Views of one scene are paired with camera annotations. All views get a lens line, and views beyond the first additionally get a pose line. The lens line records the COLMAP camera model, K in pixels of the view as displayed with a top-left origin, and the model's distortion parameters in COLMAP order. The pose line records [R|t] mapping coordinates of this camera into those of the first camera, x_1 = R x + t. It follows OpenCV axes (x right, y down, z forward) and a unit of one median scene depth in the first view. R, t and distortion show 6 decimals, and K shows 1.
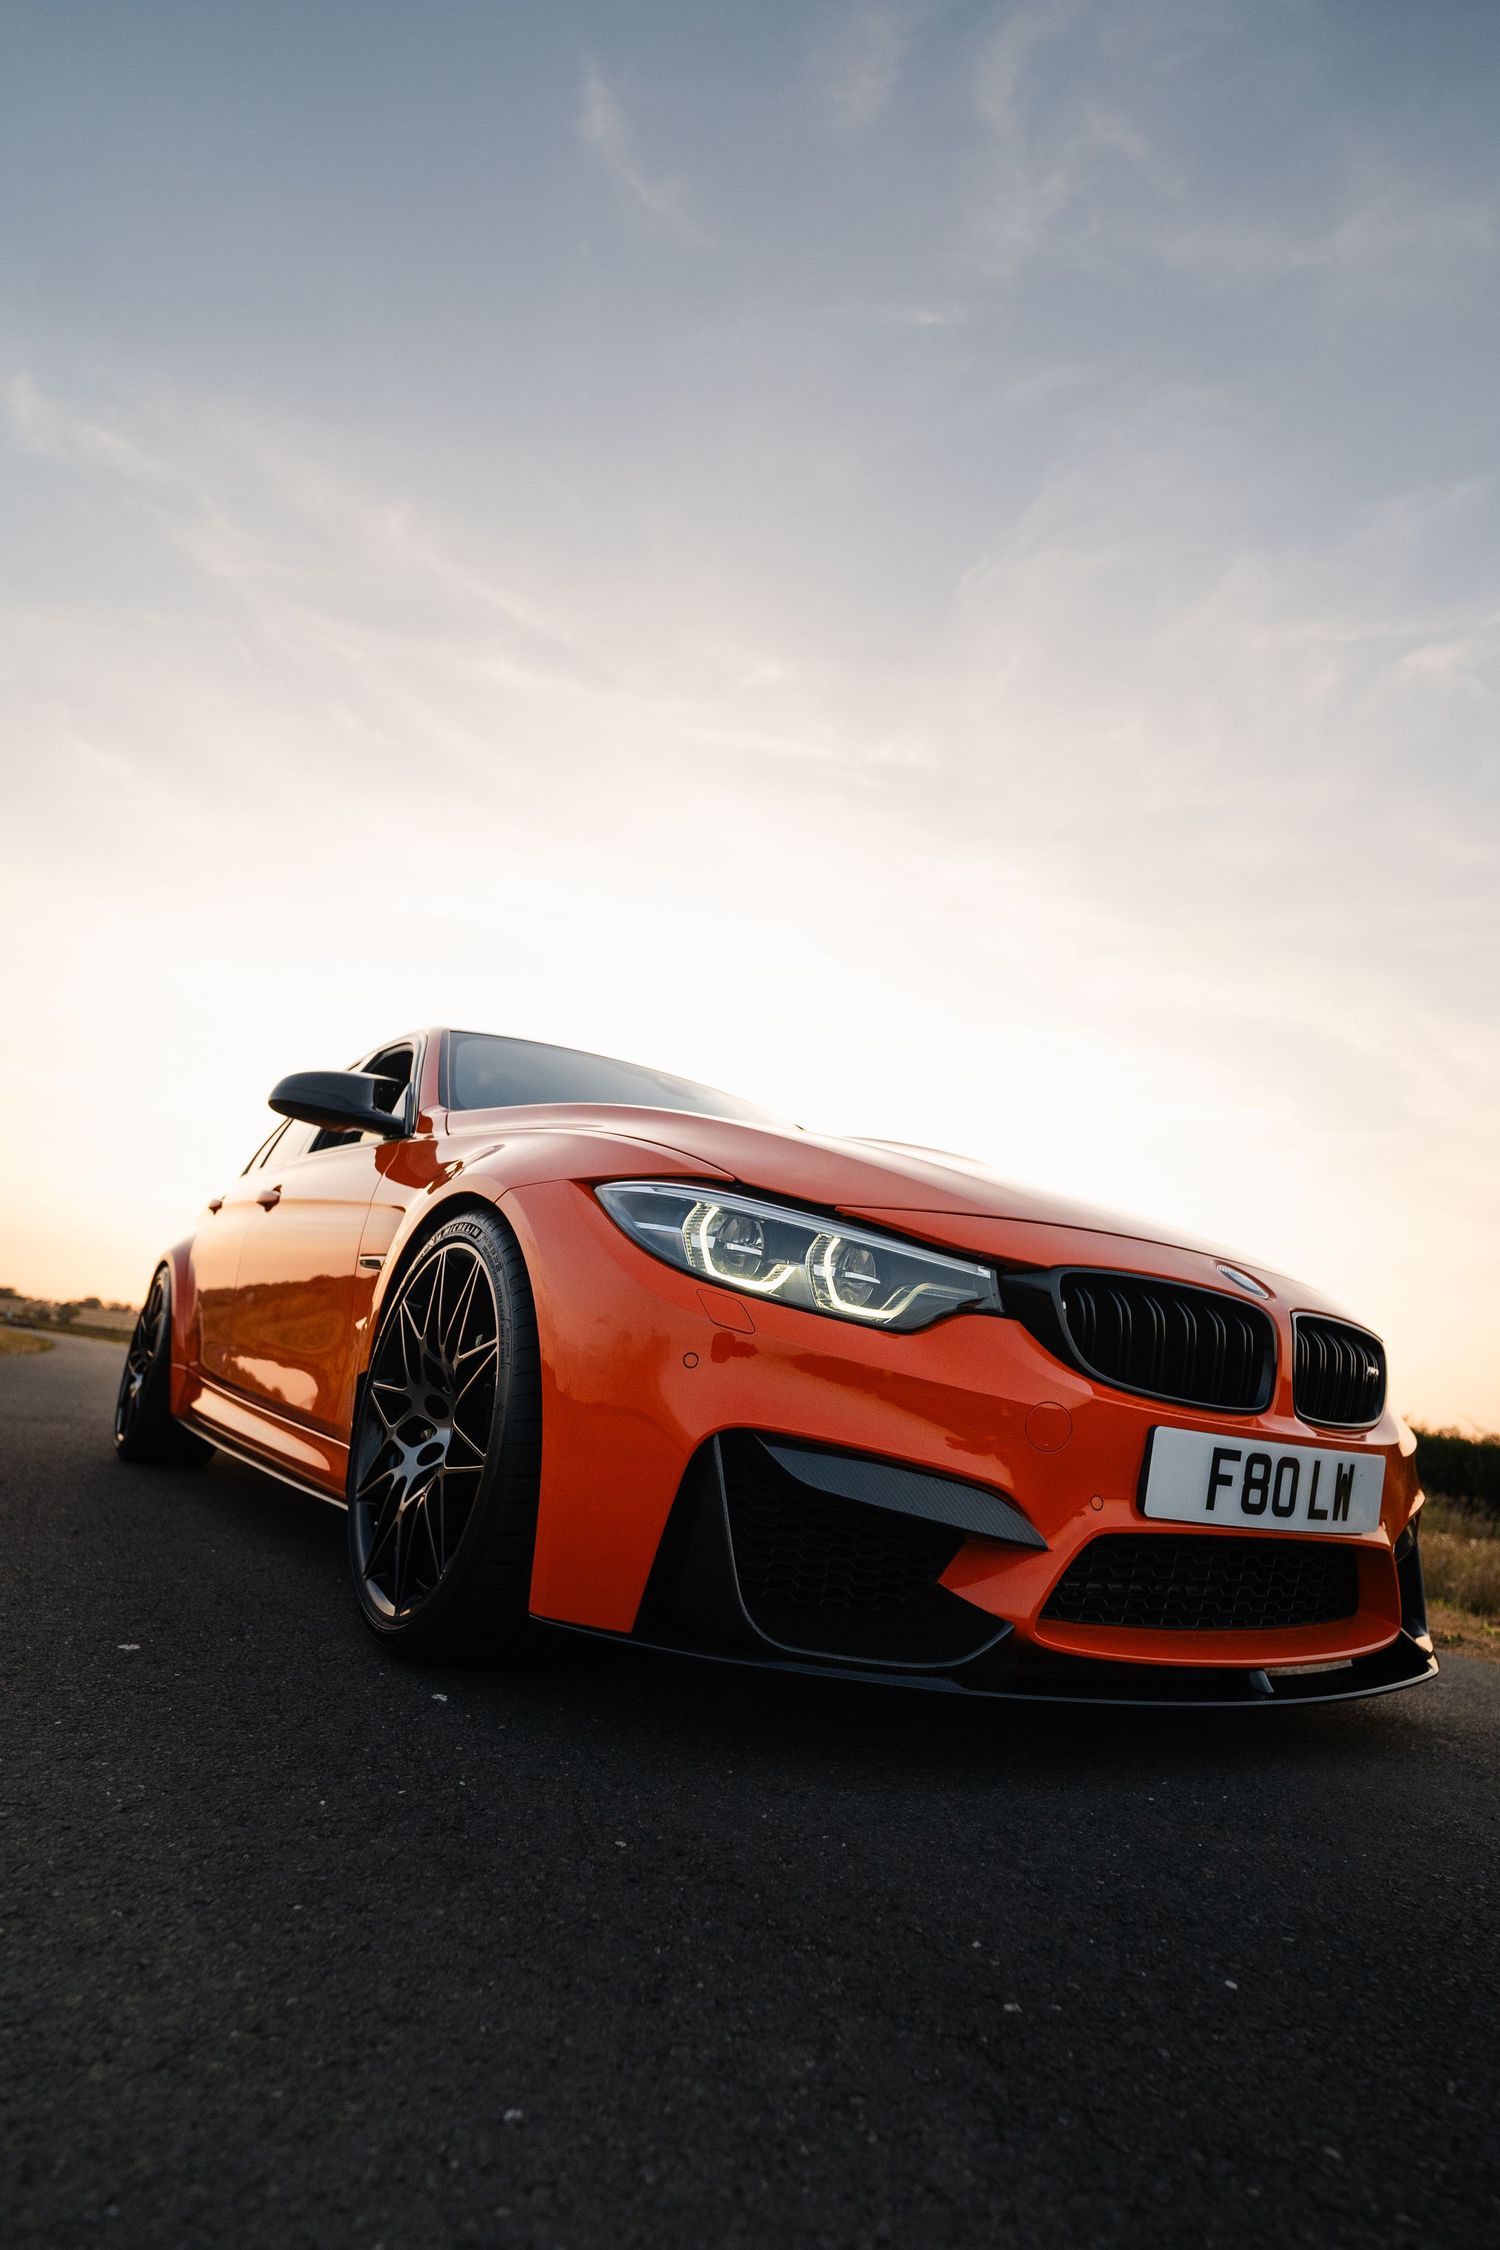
lens RADIAL K [[1257.1, 0, 760.3], [0, 1257.1, 1189.2], [0, 0, 1]] dist [-0.005740, 0.001334]
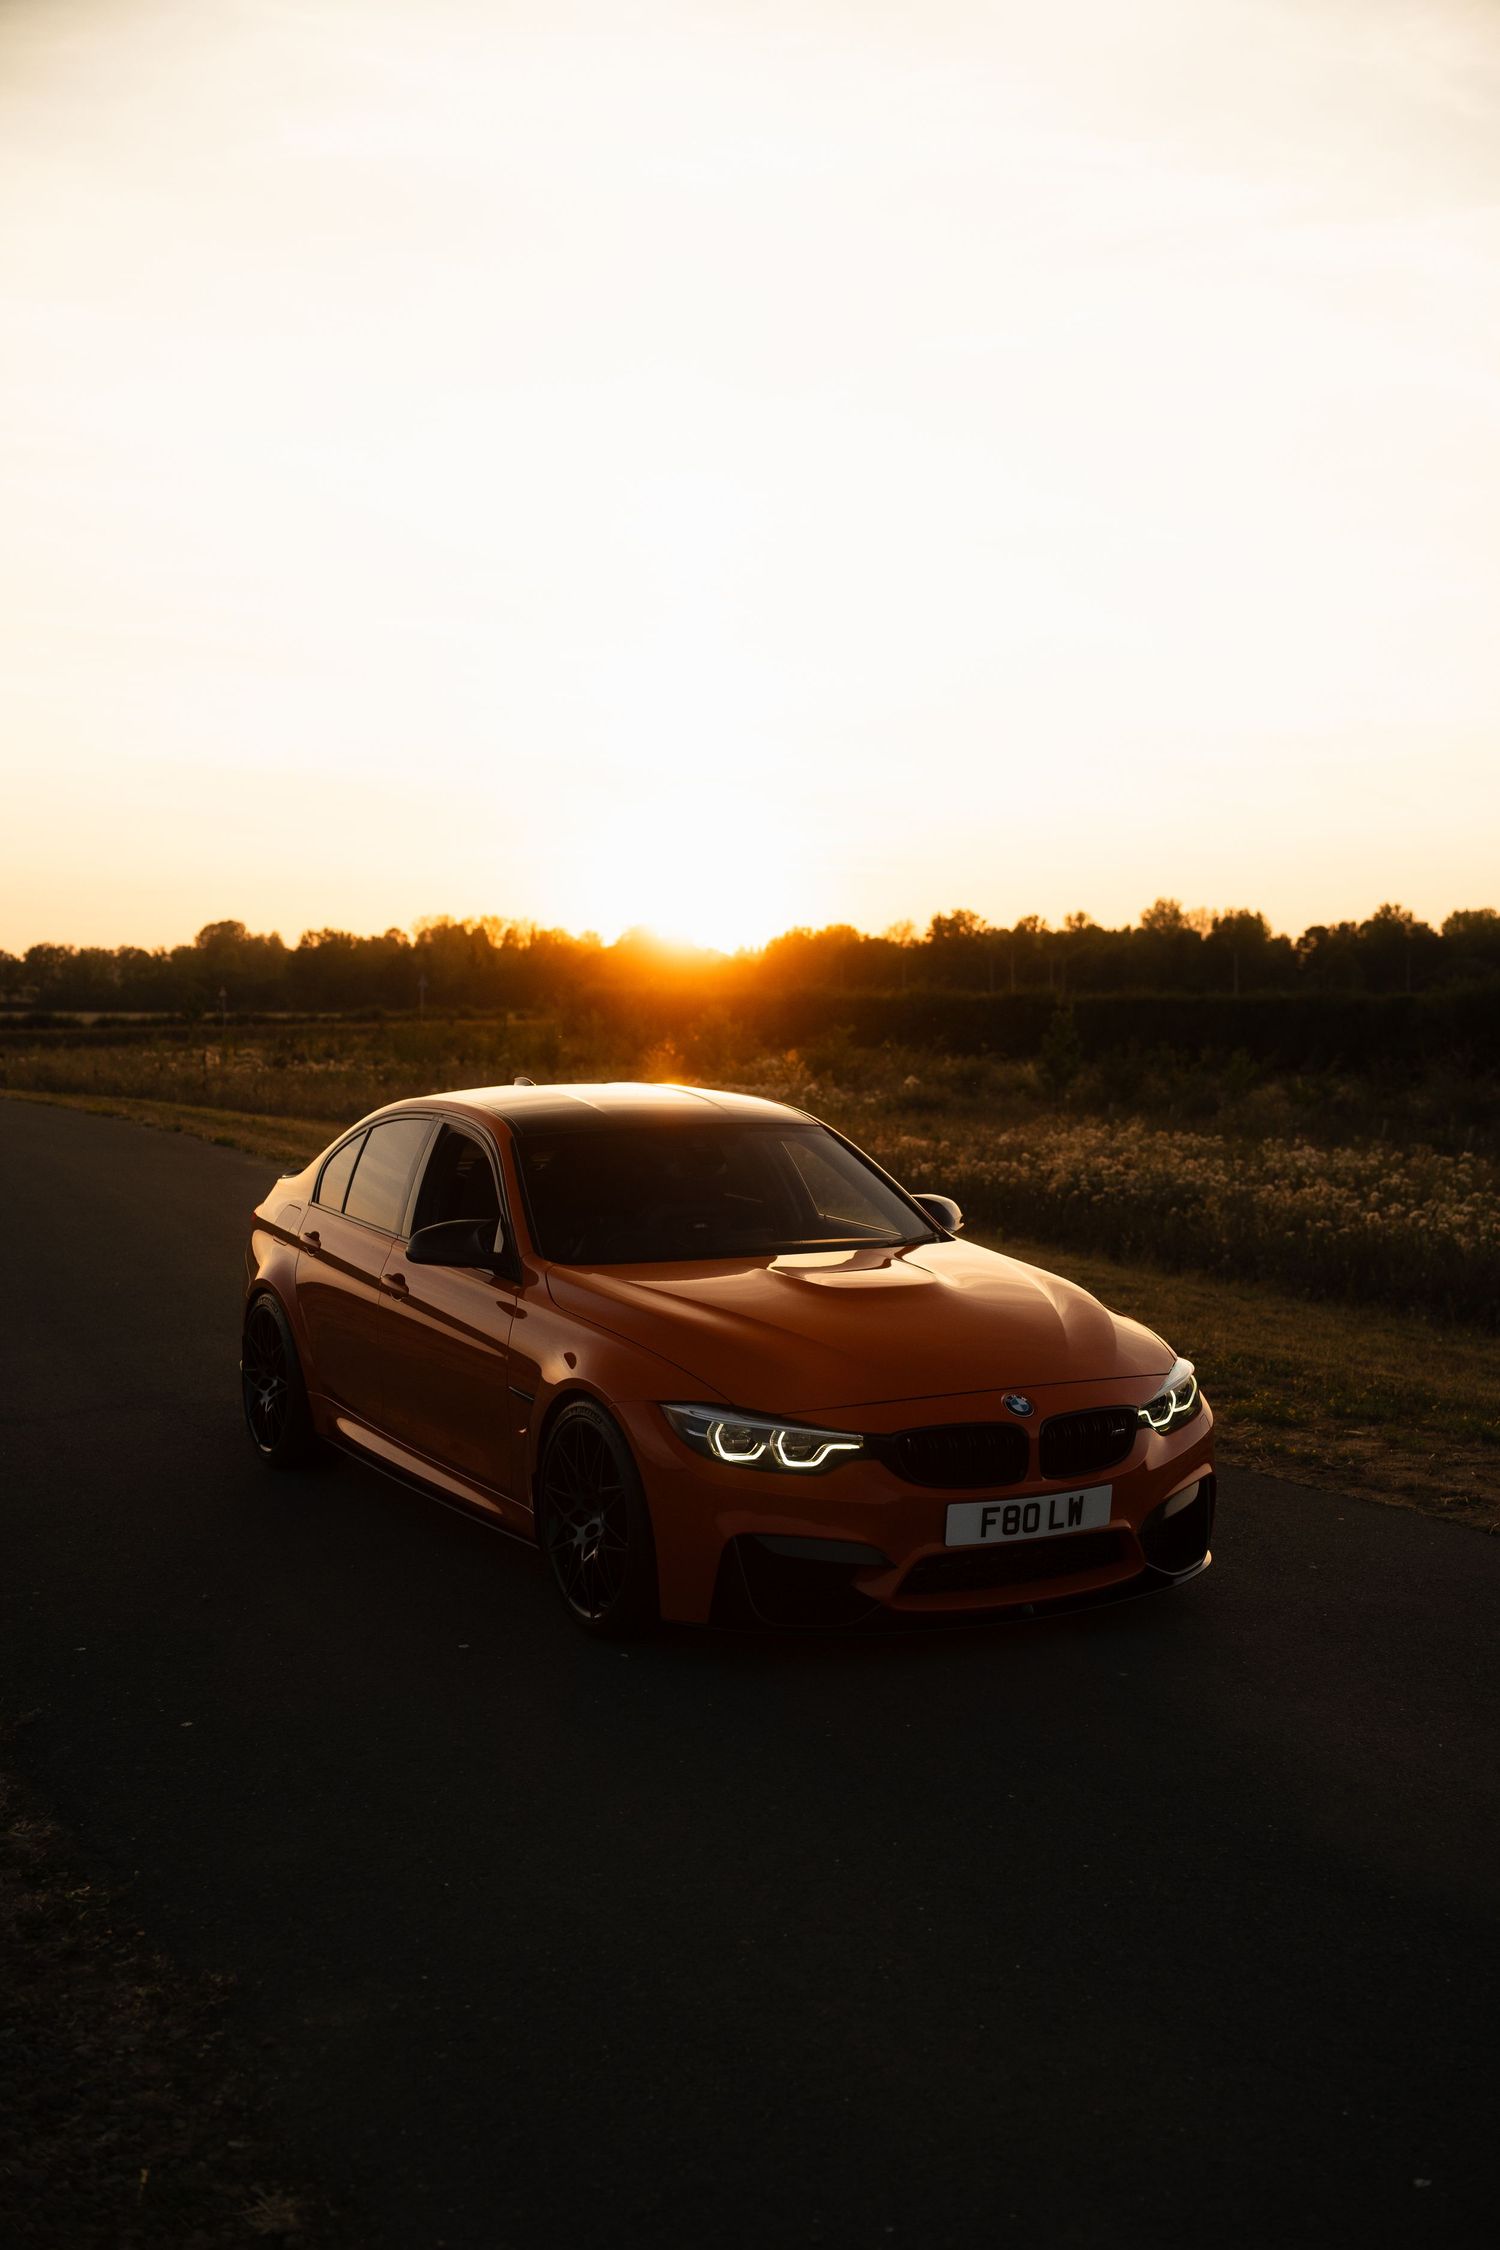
lens RADIAL K [[2507.3, 0, 765.1], [0, 2507.3, 1269.4], [0, 0, 1]] dist [0.017703, 0.000000]
pose [[0.988512, -0.109188, -0.104509, 0.438642], [0.133986, 0.953030, 0.271628, -1.191845], [0.069942, -0.282510, 0.956711, -2.537351]]
